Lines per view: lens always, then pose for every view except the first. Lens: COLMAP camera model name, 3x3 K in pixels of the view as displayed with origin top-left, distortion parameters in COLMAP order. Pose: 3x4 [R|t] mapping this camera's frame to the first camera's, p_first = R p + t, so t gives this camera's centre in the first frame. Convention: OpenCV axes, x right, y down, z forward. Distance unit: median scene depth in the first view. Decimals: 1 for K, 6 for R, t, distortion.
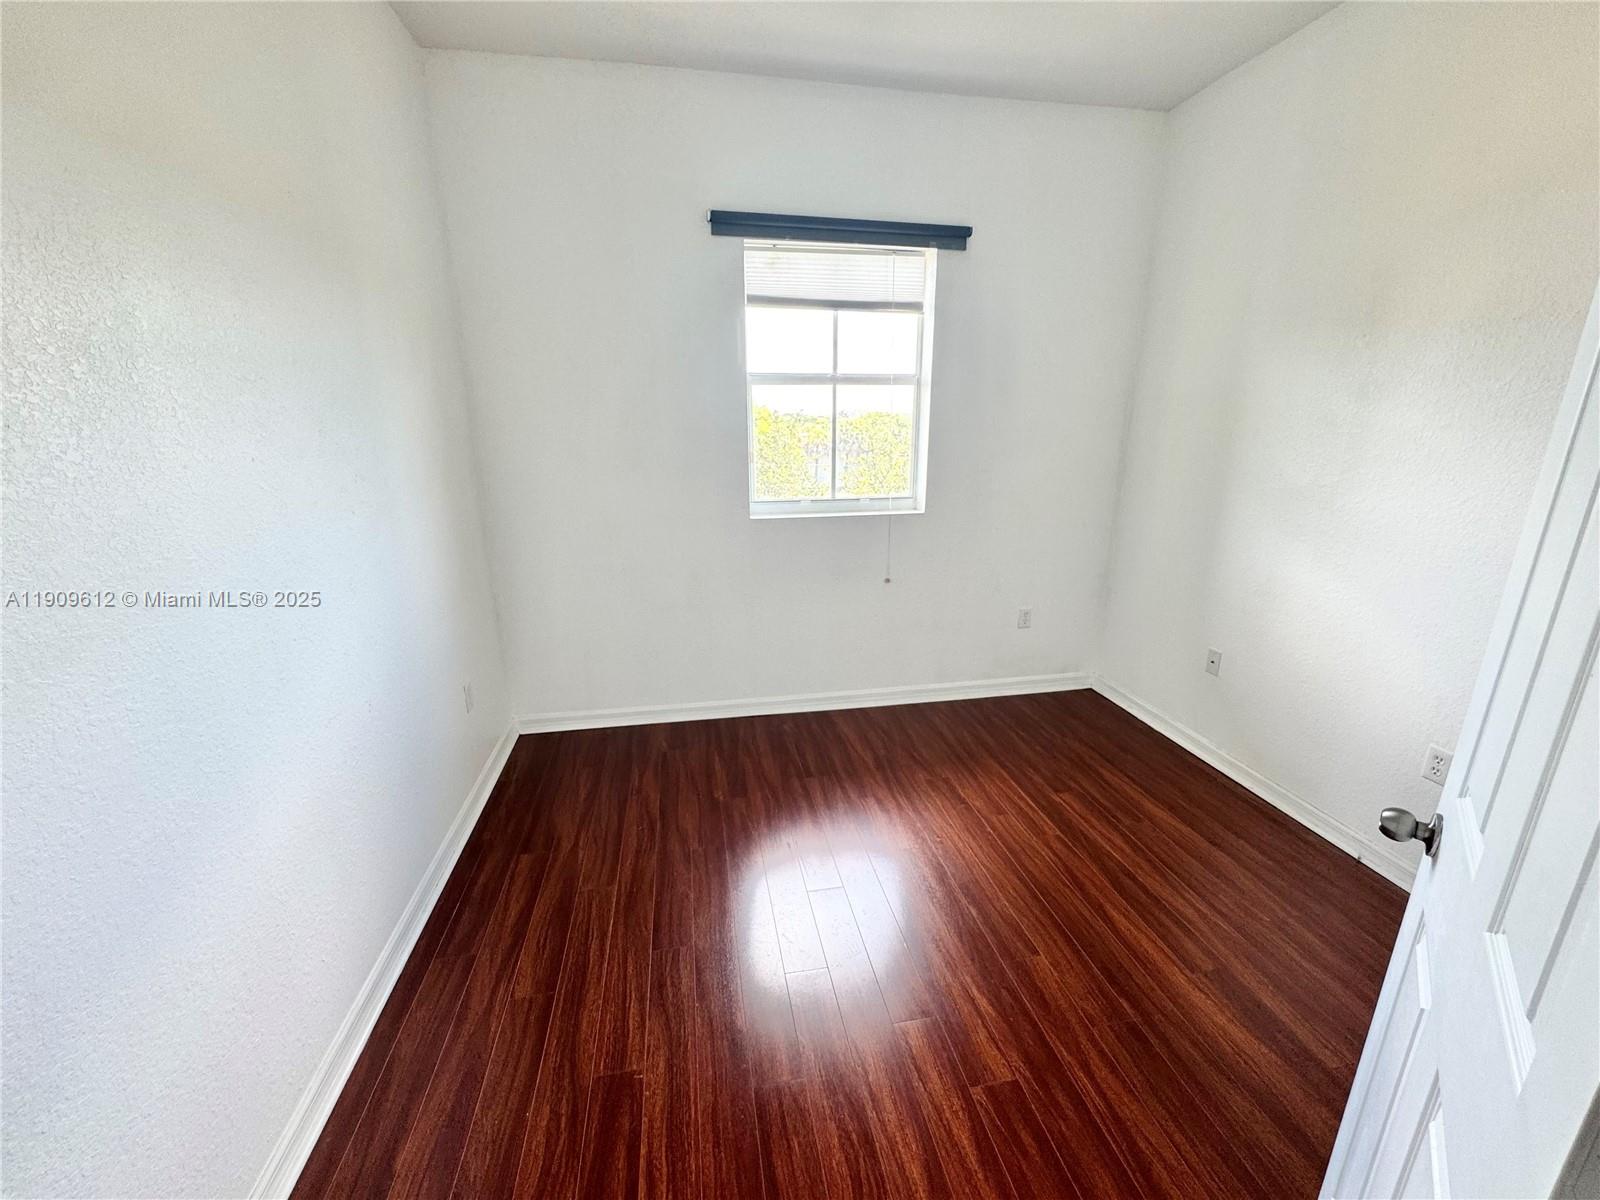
lens RADIAL K [[639.6, 0, 793.5], [0, 639.6, 583.6], [0, 0, 1]] dist [-0.001085, 0.000741]
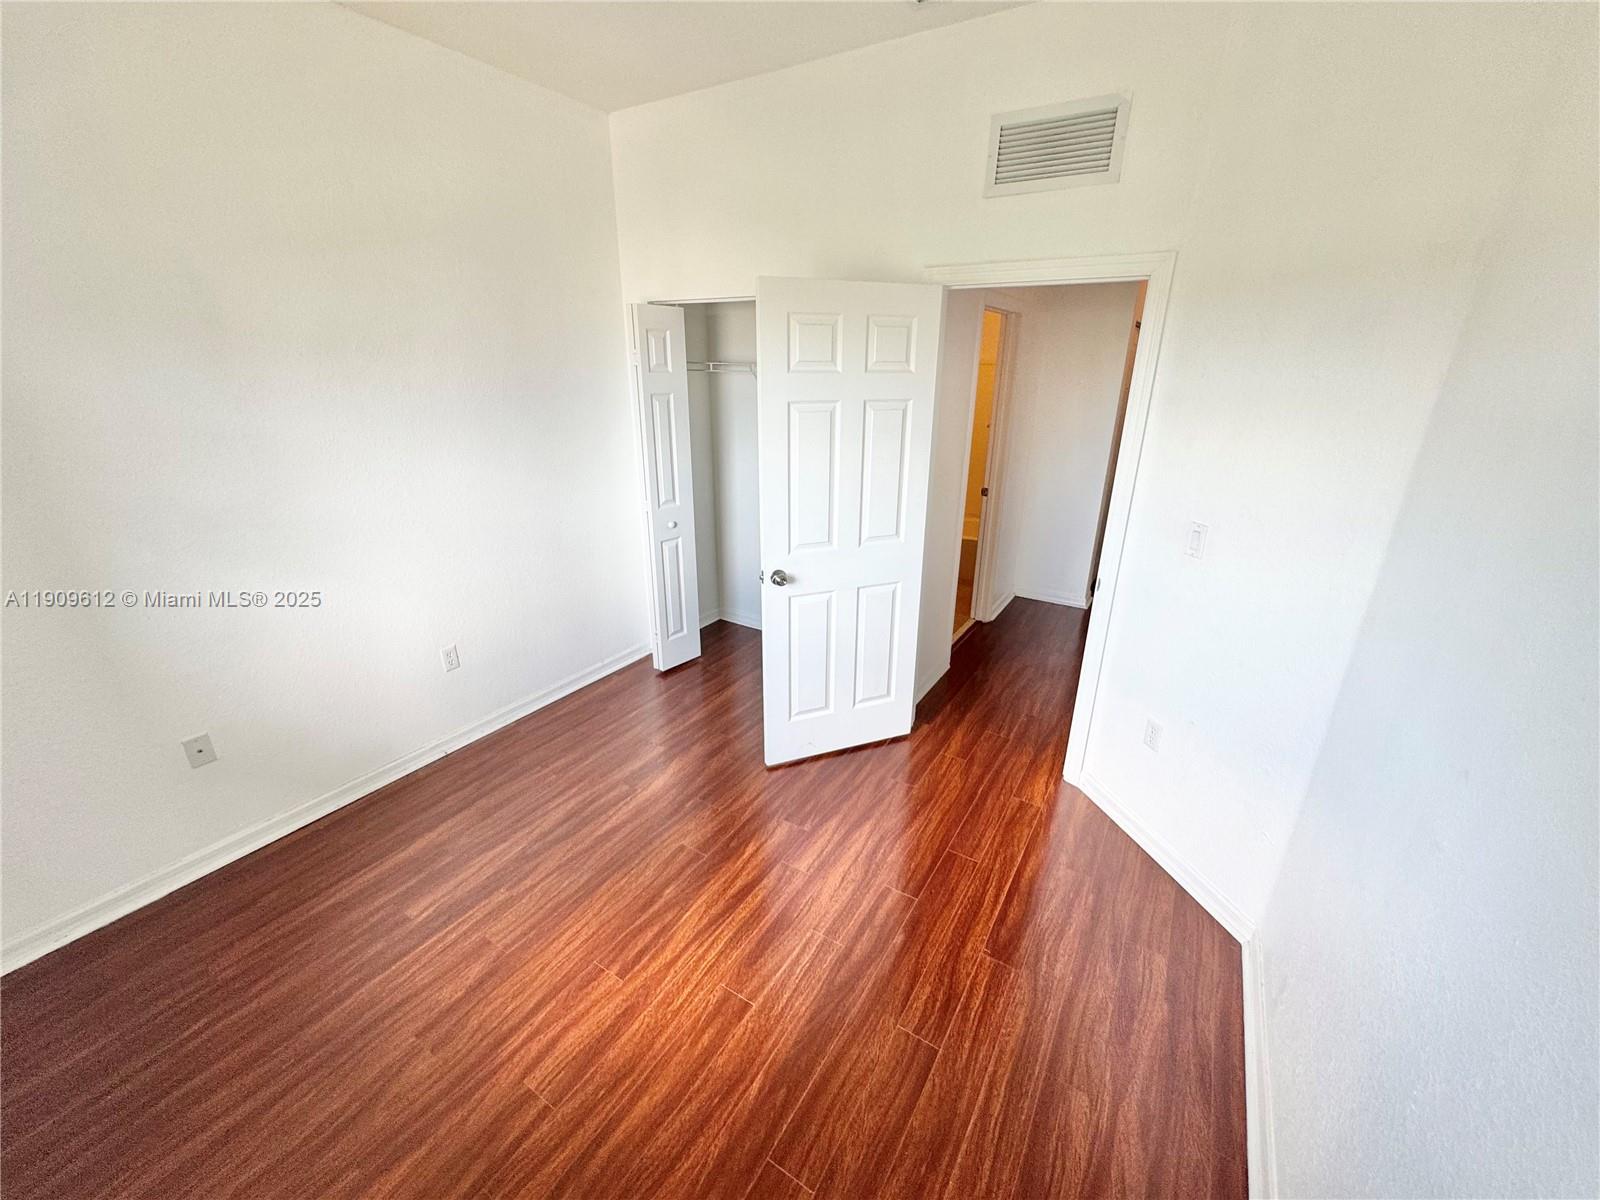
lens RADIAL K [[639.6, 0, 803.2], [0, 639.6, 599.1], [0, 0, 1]] dist [-0.001085, 0.000741]
pose [[-0.744424, -0.232862, 0.625786, -0.466682], [0.160583, 0.847271, 0.506305, -0.436087], [-0.648110, 0.477396, -0.593335, 1.274557]]
